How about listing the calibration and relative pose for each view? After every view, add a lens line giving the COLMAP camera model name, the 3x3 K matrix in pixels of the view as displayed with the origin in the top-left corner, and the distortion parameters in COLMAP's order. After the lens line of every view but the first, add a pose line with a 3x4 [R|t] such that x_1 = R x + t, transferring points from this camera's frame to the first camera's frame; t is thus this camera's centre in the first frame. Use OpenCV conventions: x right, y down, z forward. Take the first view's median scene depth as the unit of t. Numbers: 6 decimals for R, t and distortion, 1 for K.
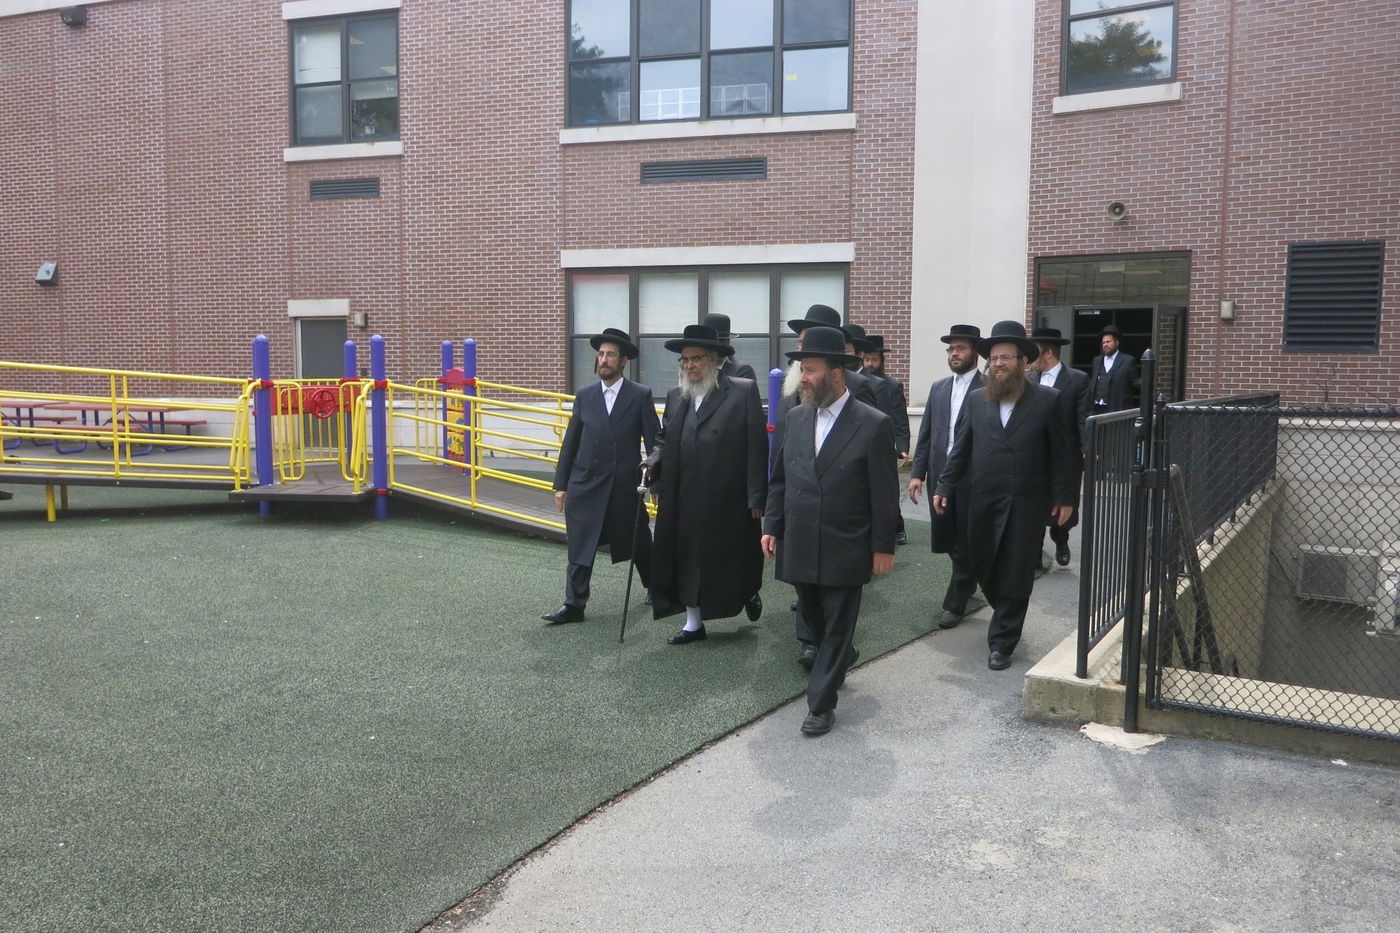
lens RADIAL K [[1016.2, 0, 698.0], [0, 1016.2, 463.0], [0, 0, 1]] dist [-0.035458, -0.006610]
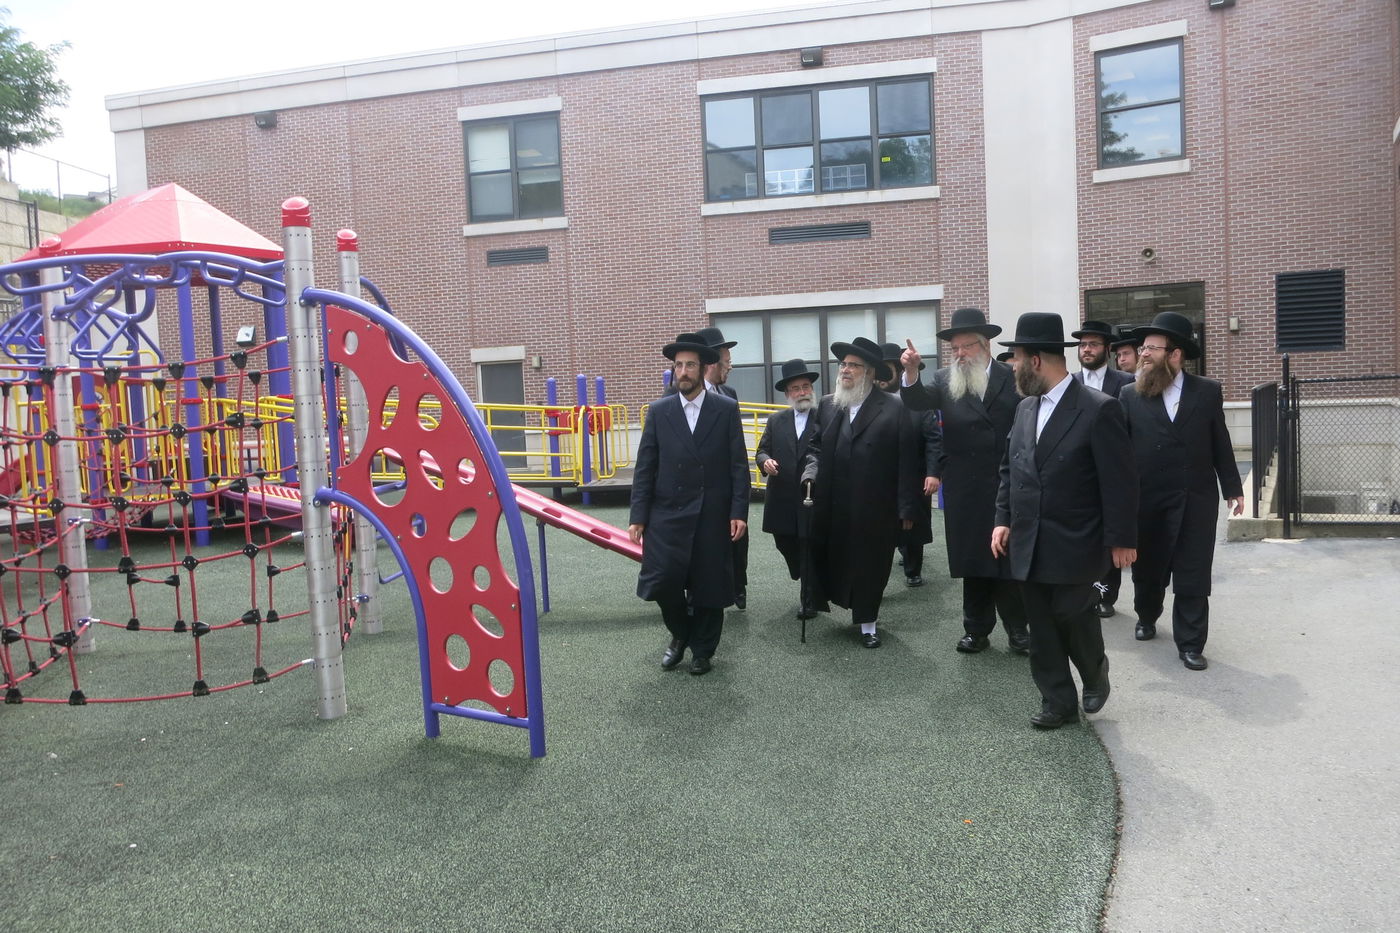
lens RADIAL K [[1018.1, 0, 700.0], [0, 1018.1, 466.5], [0, 0, 1]] dist [-0.039429, -0.001833]
pose [[0.996938, -0.053596, 0.056942, -0.229858], [0.055106, 0.998160, -0.025285, 0.028709], [-0.055482, 0.028345, 0.998057, -0.256661]]
